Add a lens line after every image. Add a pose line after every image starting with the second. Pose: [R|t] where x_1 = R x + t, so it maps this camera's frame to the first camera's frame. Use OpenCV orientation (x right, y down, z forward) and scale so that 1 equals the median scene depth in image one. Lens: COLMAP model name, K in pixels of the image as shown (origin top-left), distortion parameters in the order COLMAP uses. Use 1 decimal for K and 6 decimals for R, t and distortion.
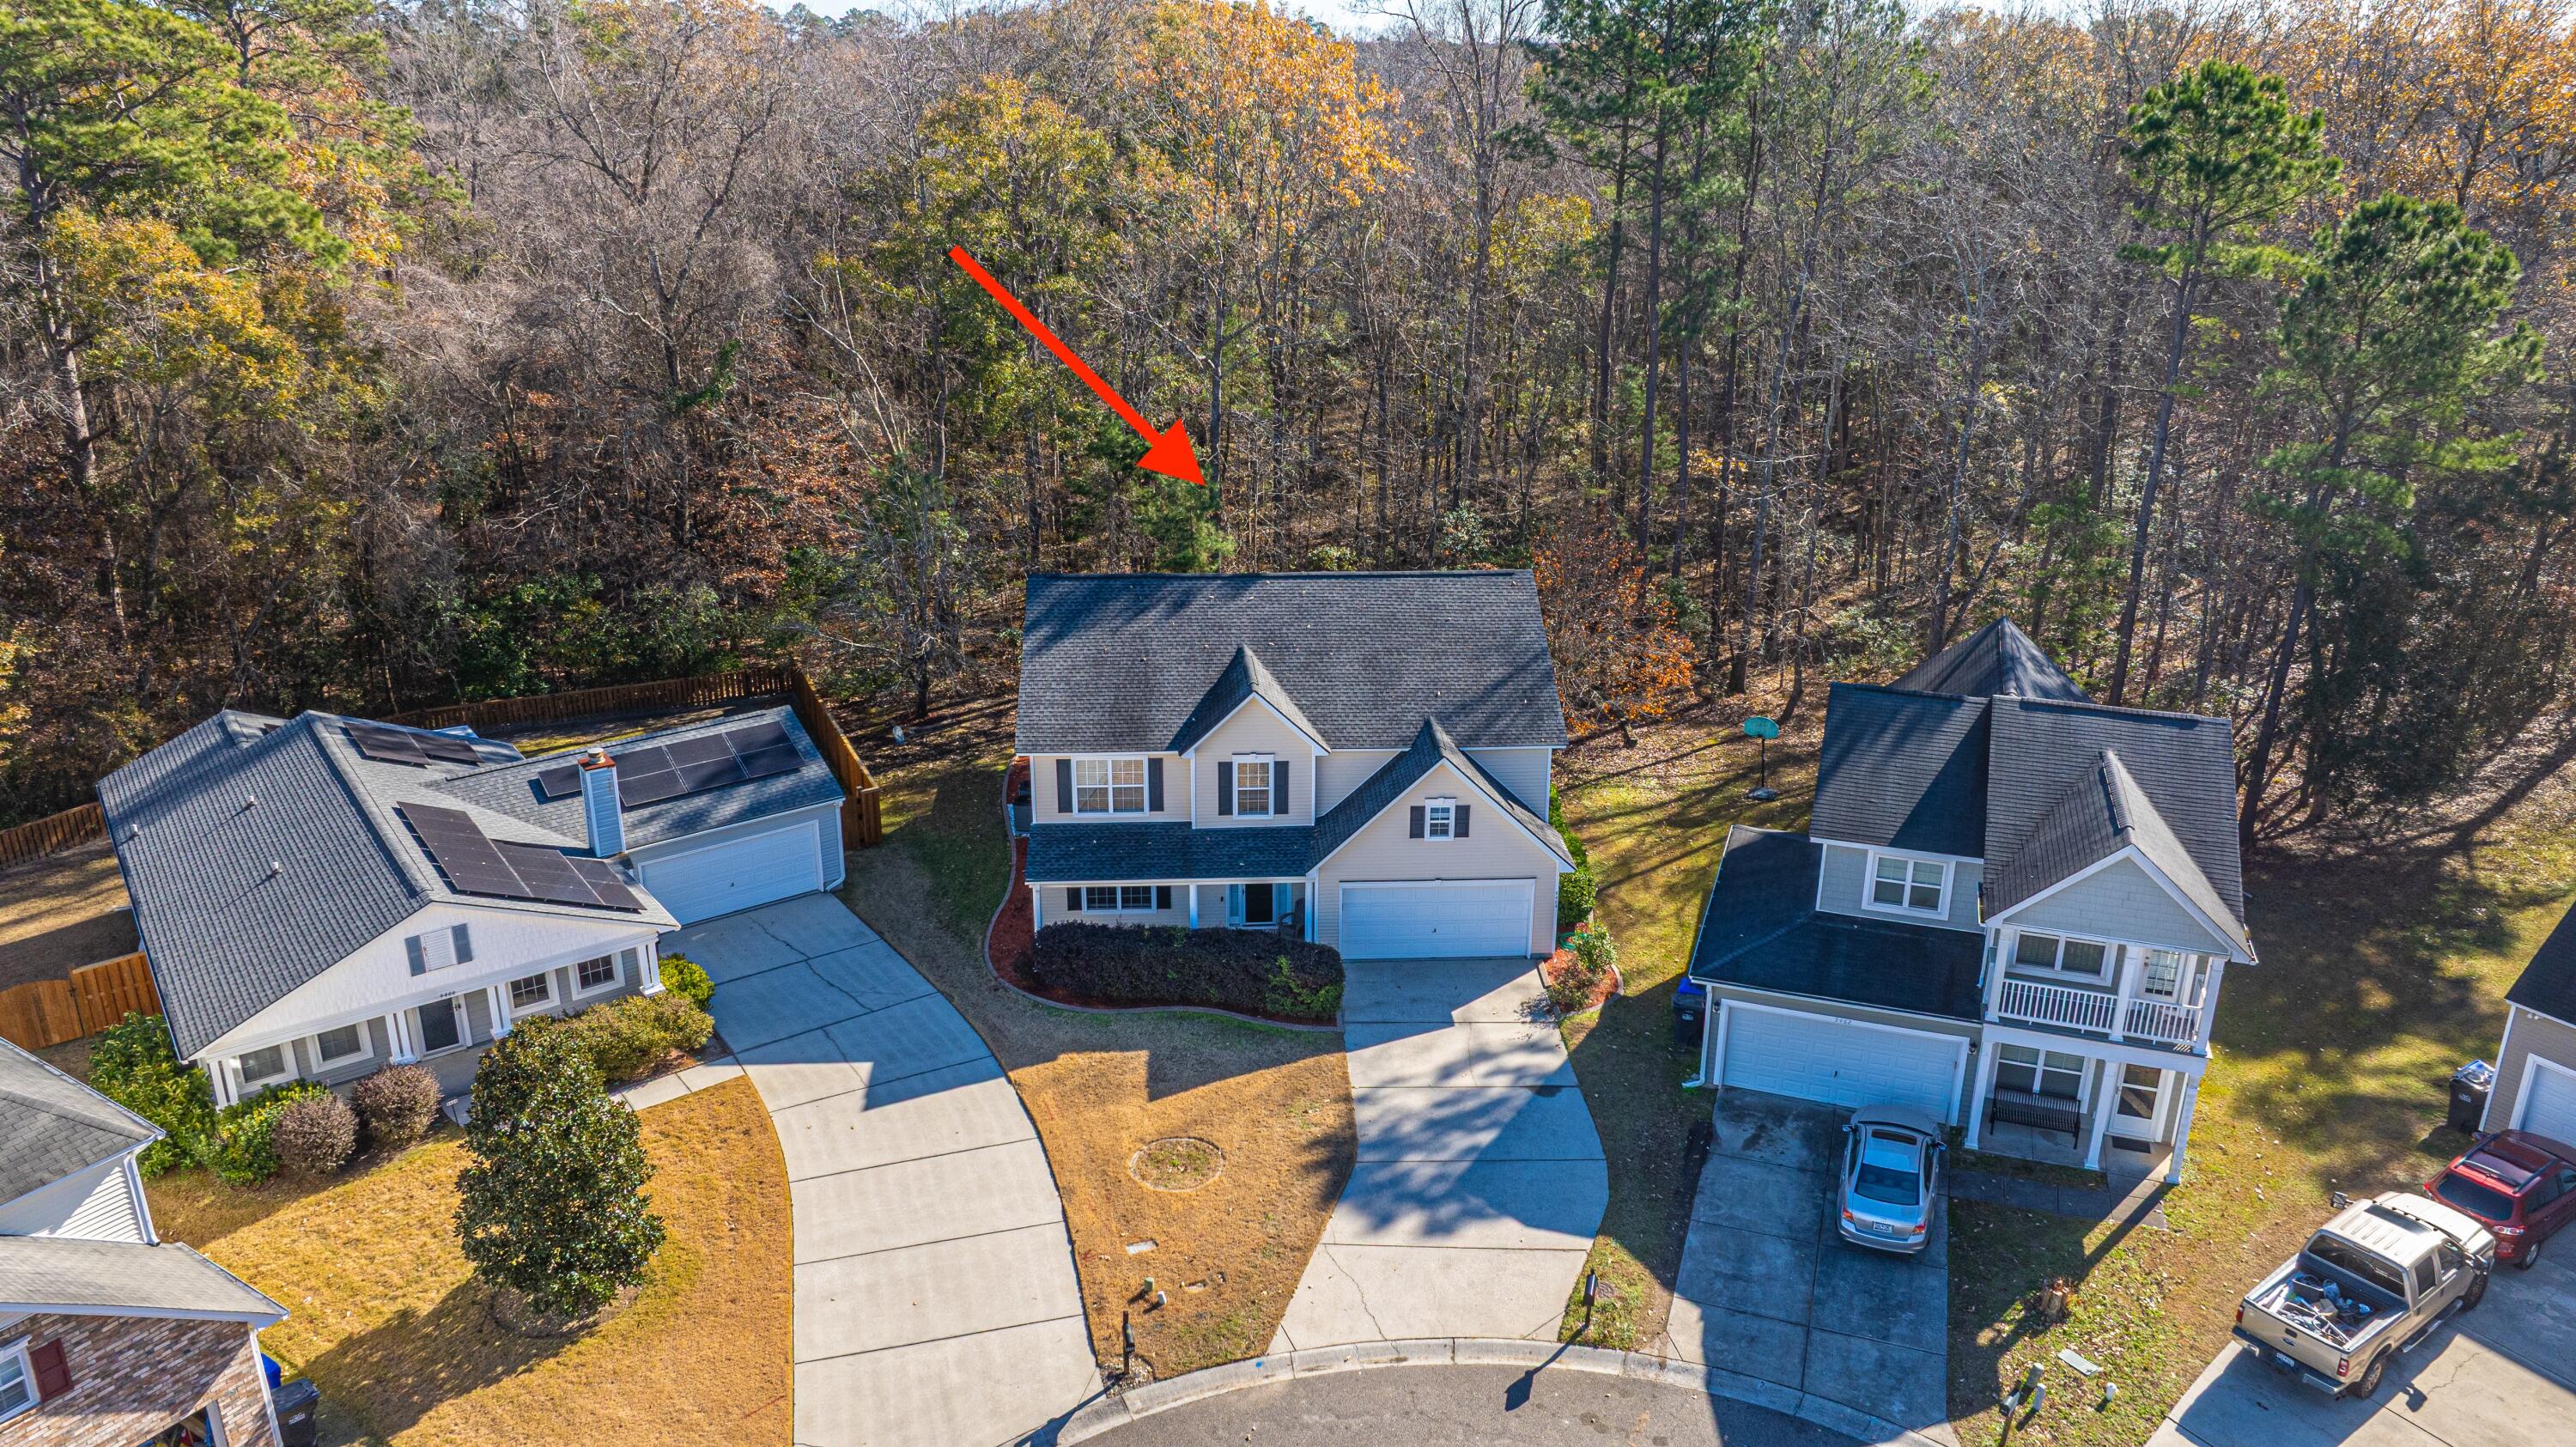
lens RADIAL K [[1739.3, 0, 1297.2], [0, 1739.3, 716.8], [0, 0, 1]] dist [-0.033182, 0.021744]
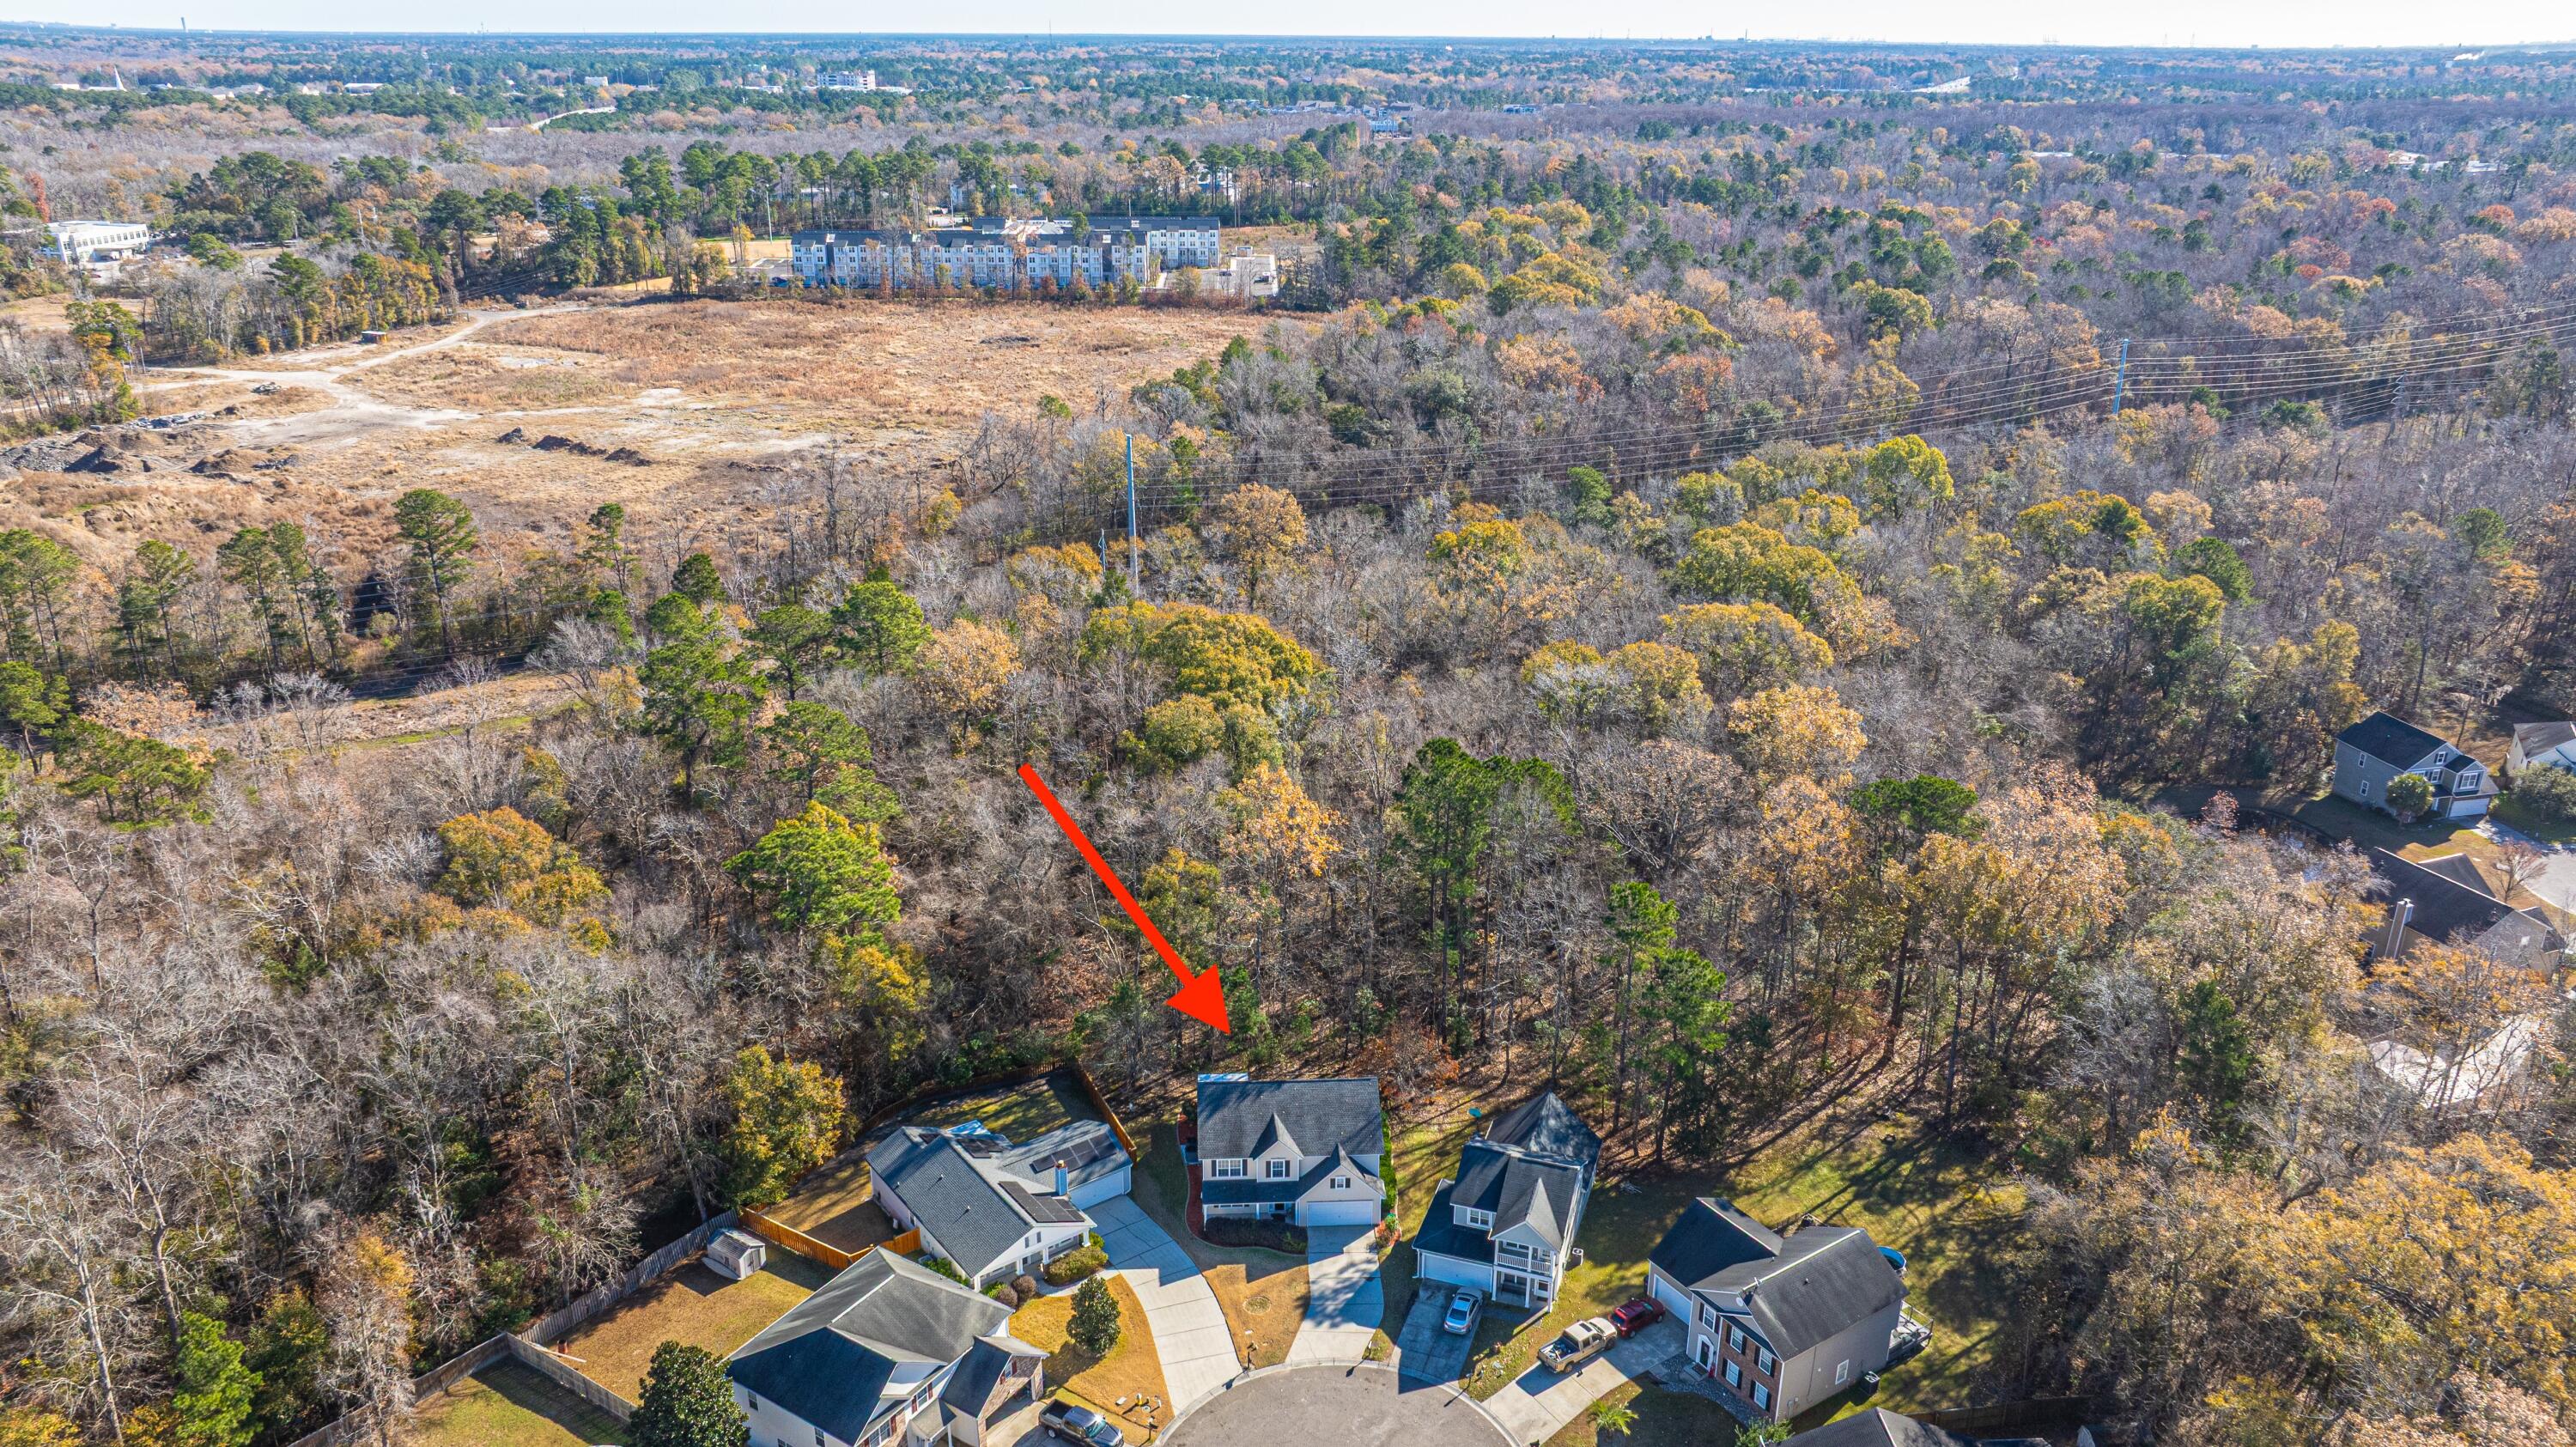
lens RADIAL K [[1739.3, 0, 1287.0], [0, 1739.3, 720.0], [0, 0, 1]] dist [-0.033182, 0.021744]
pose [[0.999974, -0.004106, -0.005852, 0.011541], [0.004206, 0.999844, 0.017143, -0.867257], [0.005781, -0.017167, 0.999836, -2.175408]]
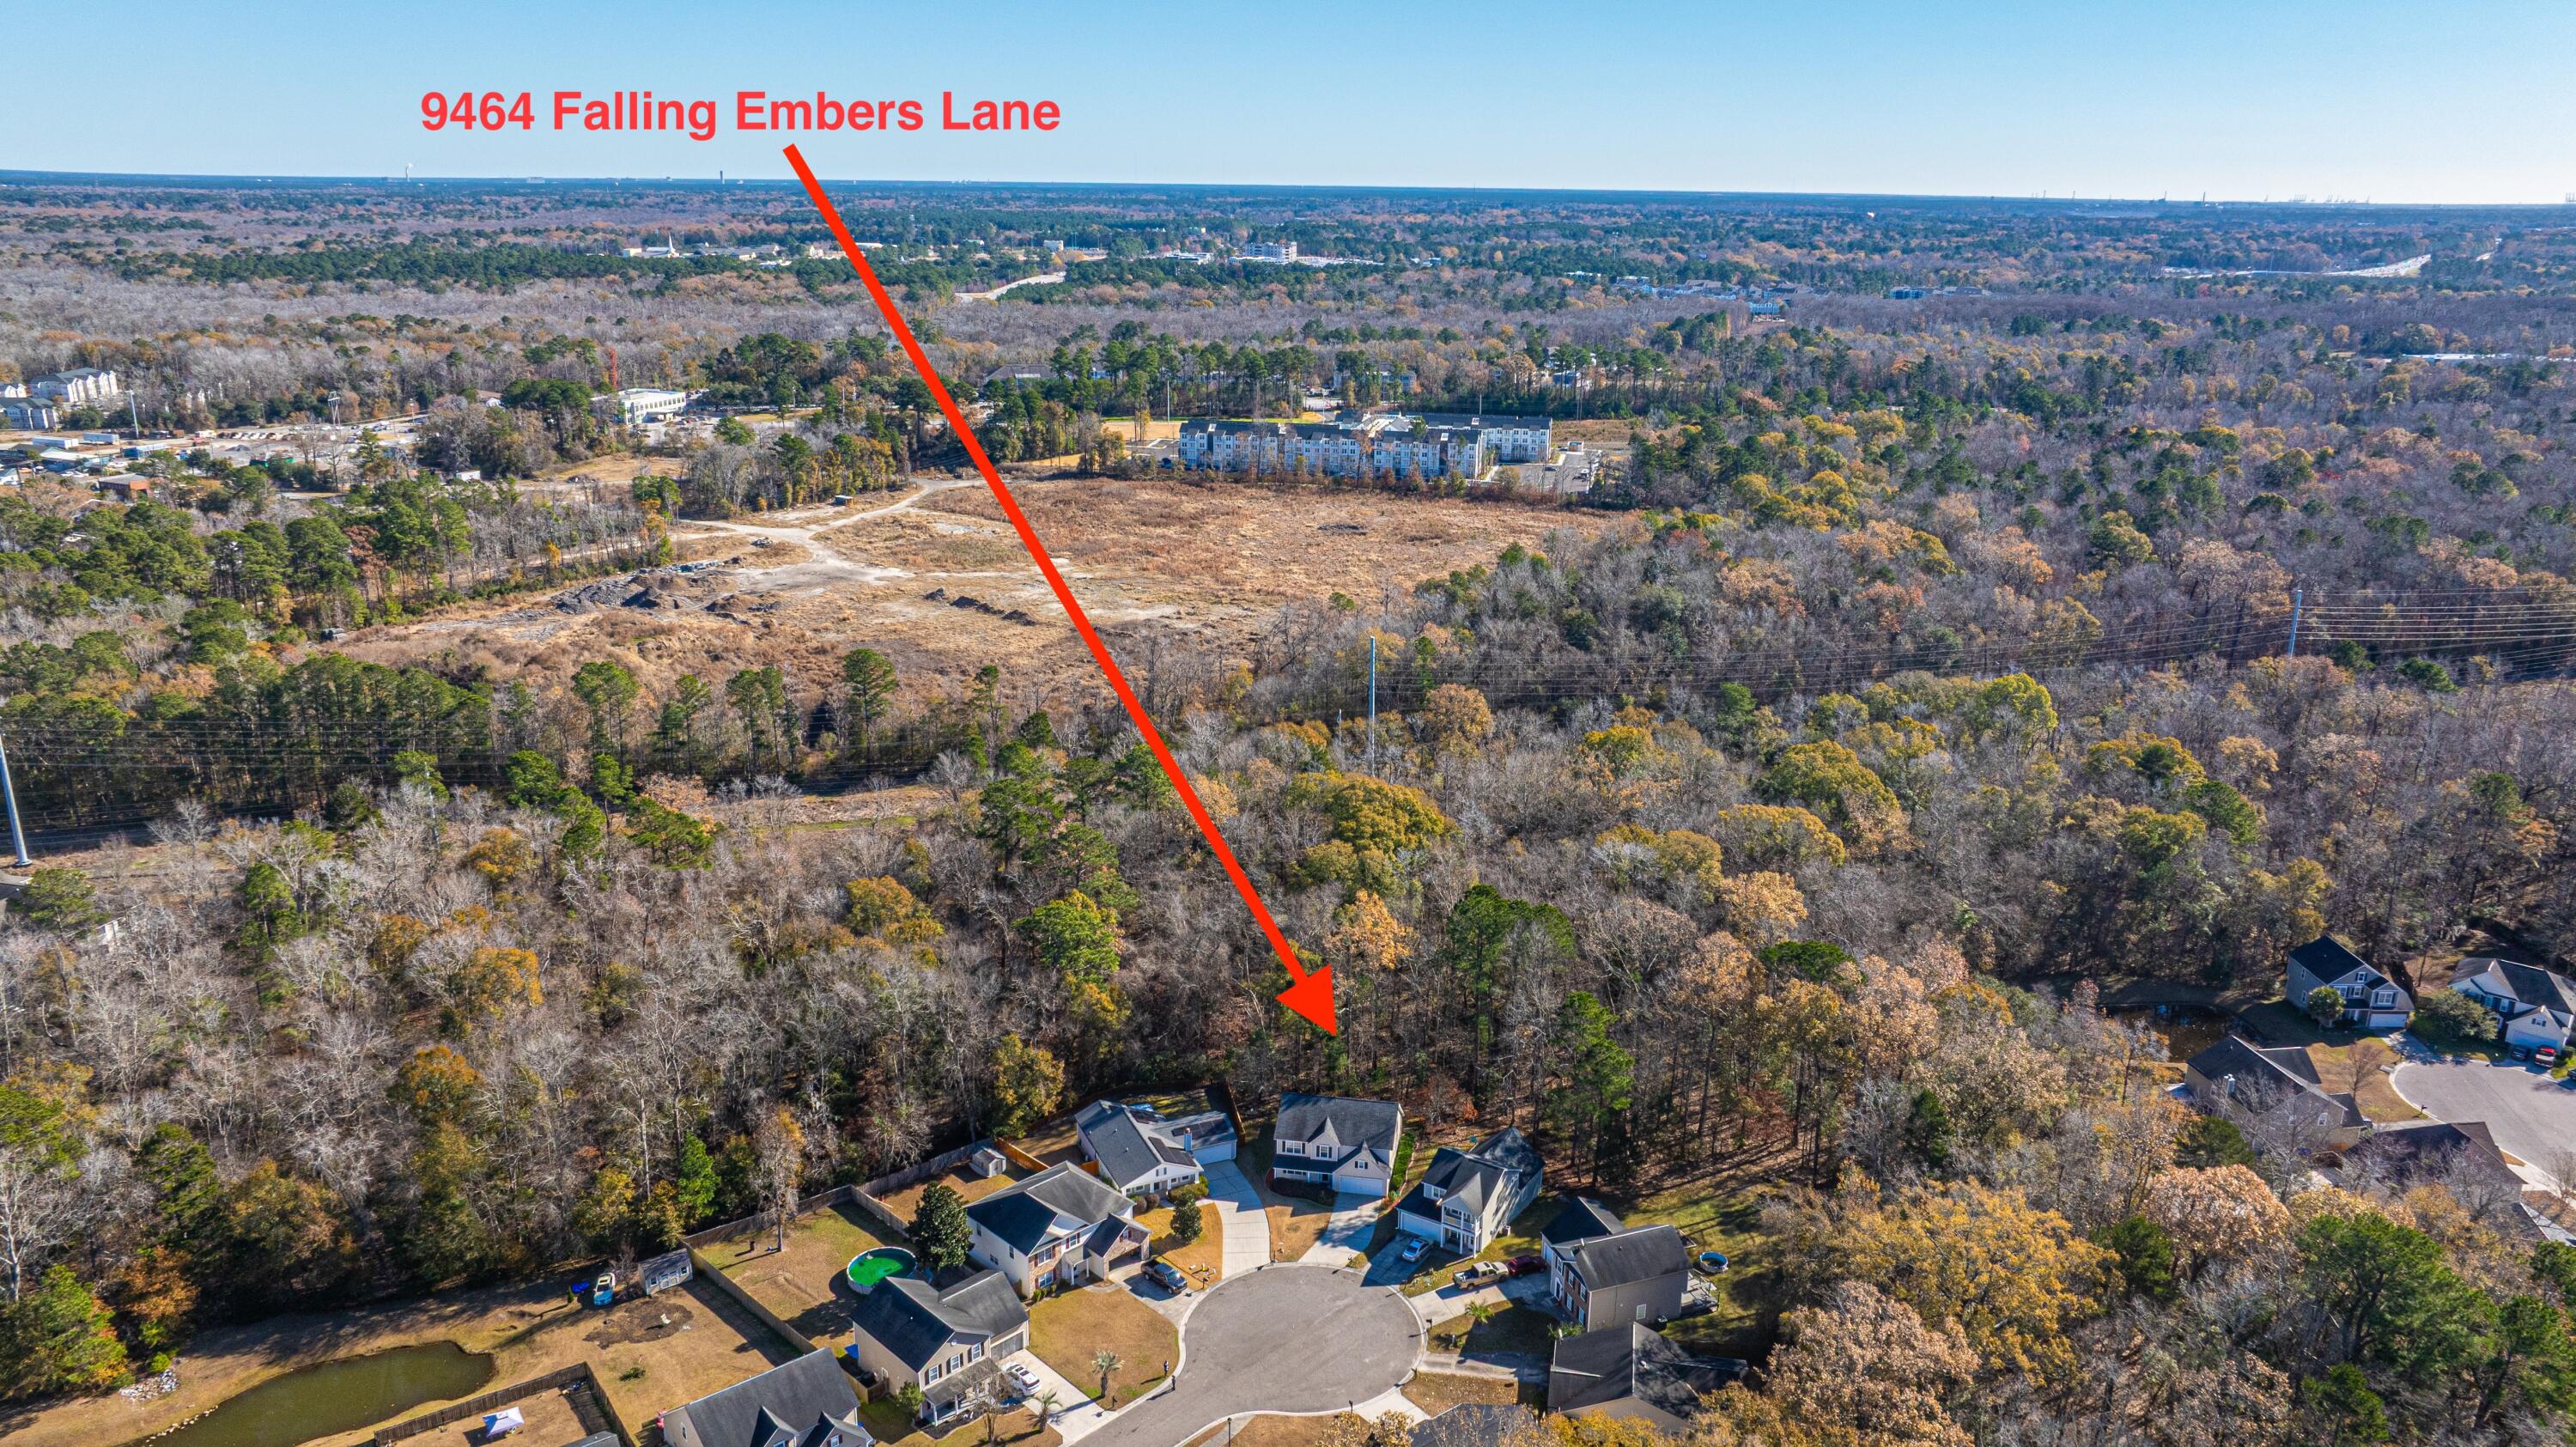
lens RADIAL K [[1739.3, 0, 1293.6], [0, 1739.3, 728.4], [0, 0, 1]] dist [-0.033182, 0.021744]
pose [[0.972608, 0.065105, -0.223149, 0.945868], [-0.078118, 0.995690, -0.049987, -0.933724], [0.218933, 0.066050, 0.973502, -3.964777]]
